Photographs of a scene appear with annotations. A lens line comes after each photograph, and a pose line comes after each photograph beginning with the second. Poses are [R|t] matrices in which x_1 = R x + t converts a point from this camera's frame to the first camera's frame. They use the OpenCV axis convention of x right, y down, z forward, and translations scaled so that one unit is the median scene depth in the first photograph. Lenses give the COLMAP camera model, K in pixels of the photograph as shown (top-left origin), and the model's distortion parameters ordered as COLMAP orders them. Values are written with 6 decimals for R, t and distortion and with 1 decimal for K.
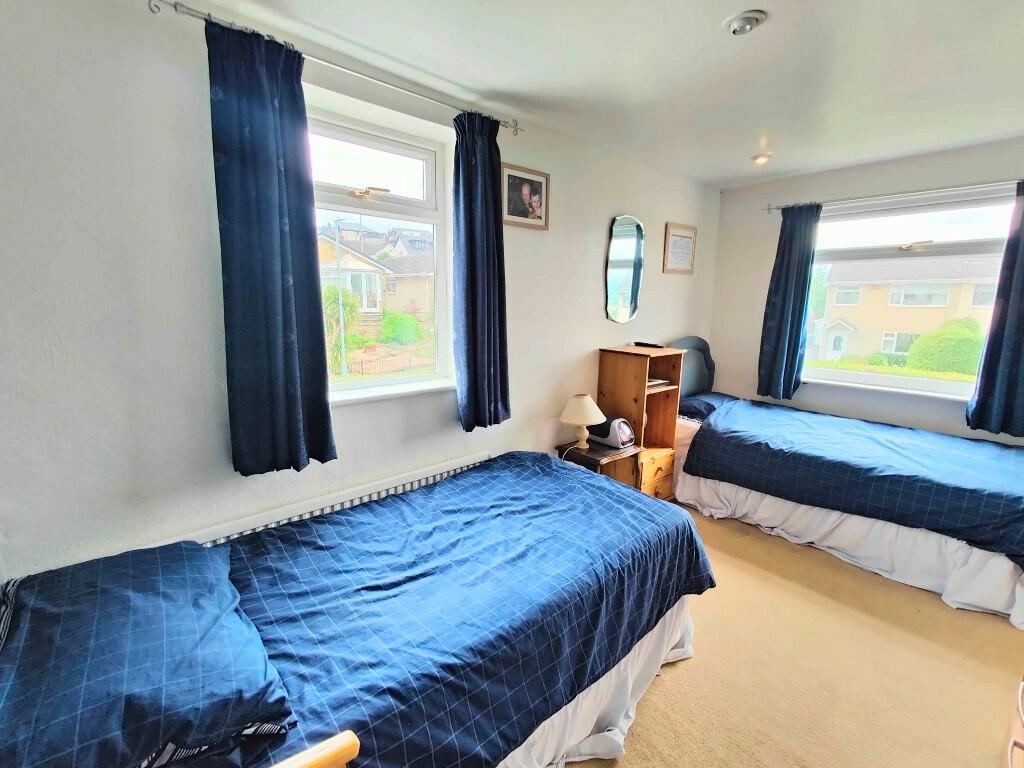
lens RADIAL K [[447.8, 0, 512.0], [0, 447.8, 378.9], [0, 0, 1]] dist [0.000668, 0.008133]
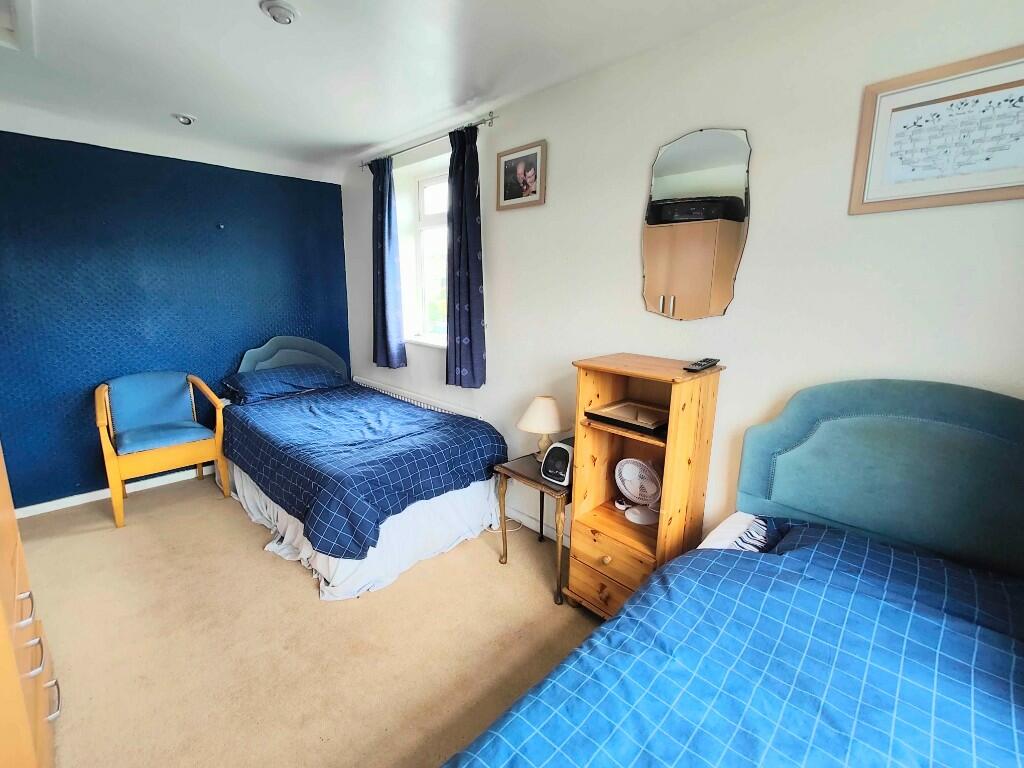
lens RADIAL K [[447.8, 0, 512.0], [0, 447.8, 378.9], [0, 0, 1]] dist [0.000668, 0.008133]
pose [[0.073957, 0.196185, -0.977774, 1.082501], [-0.175551, 0.967710, 0.180887, -0.150762], [0.981688, 0.158271, 0.106009, 0.951616]]
